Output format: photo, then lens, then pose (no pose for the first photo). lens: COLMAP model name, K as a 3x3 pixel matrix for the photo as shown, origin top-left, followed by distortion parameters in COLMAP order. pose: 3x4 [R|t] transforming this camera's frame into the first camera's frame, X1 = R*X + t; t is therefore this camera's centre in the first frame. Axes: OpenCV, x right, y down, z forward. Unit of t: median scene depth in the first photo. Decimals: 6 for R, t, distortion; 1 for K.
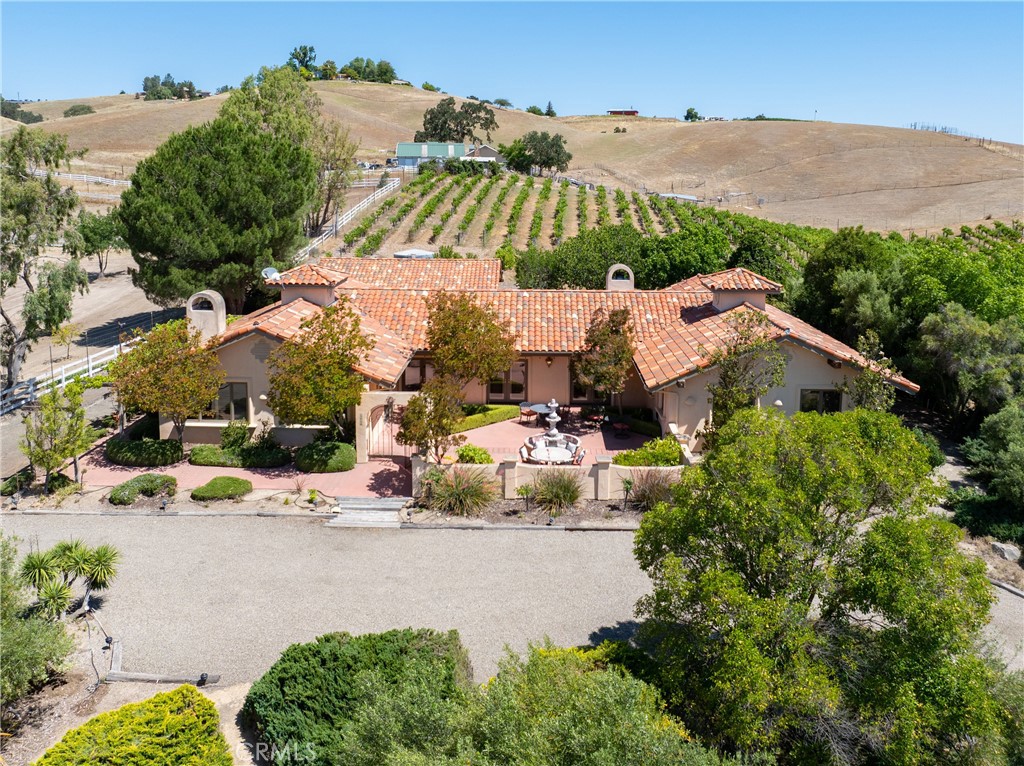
lens RADIAL K [[876.0, 0, 521.3], [0, 876.0, 305.3], [0, 0, 1]] dist [-0.024597, -0.029003]
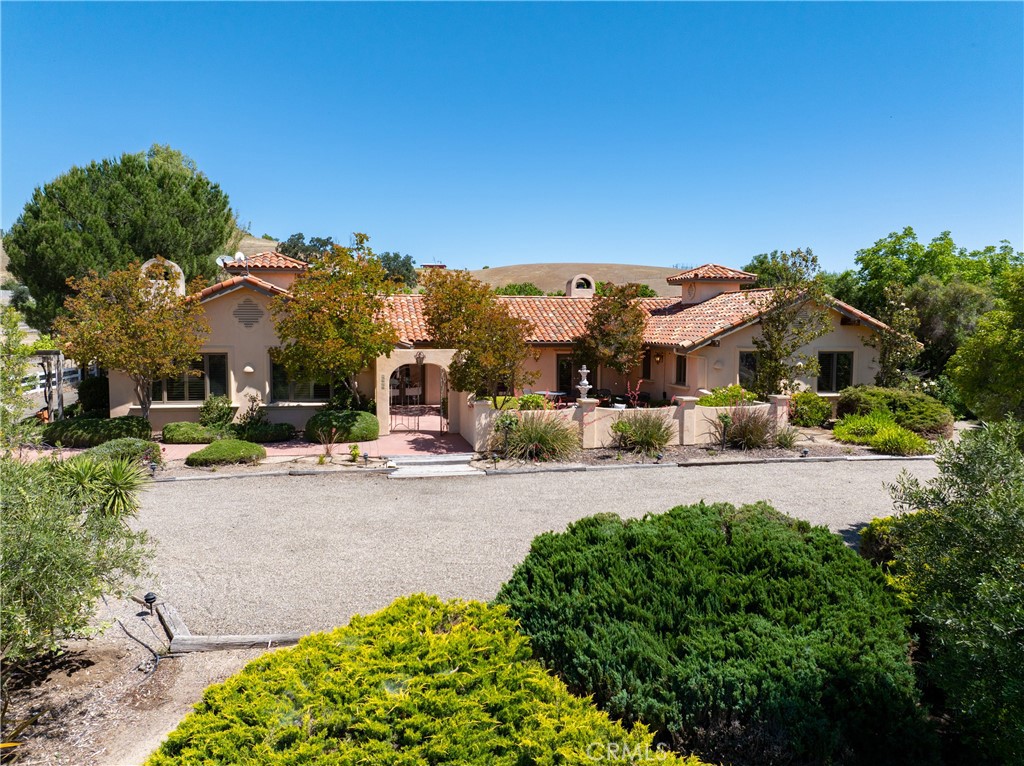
lens RADIAL K [[728.6, 0, 529.1], [0, 728.6, 377.4], [0, 0, 1]] dist [-0.041952, -0.001929]
pose [[0.970001, -0.021551, 0.242145, -0.124162], [0.038052, 0.997245, -0.063674, 0.100969], [-0.240106, 0.070978, 0.968148, 0.166499]]
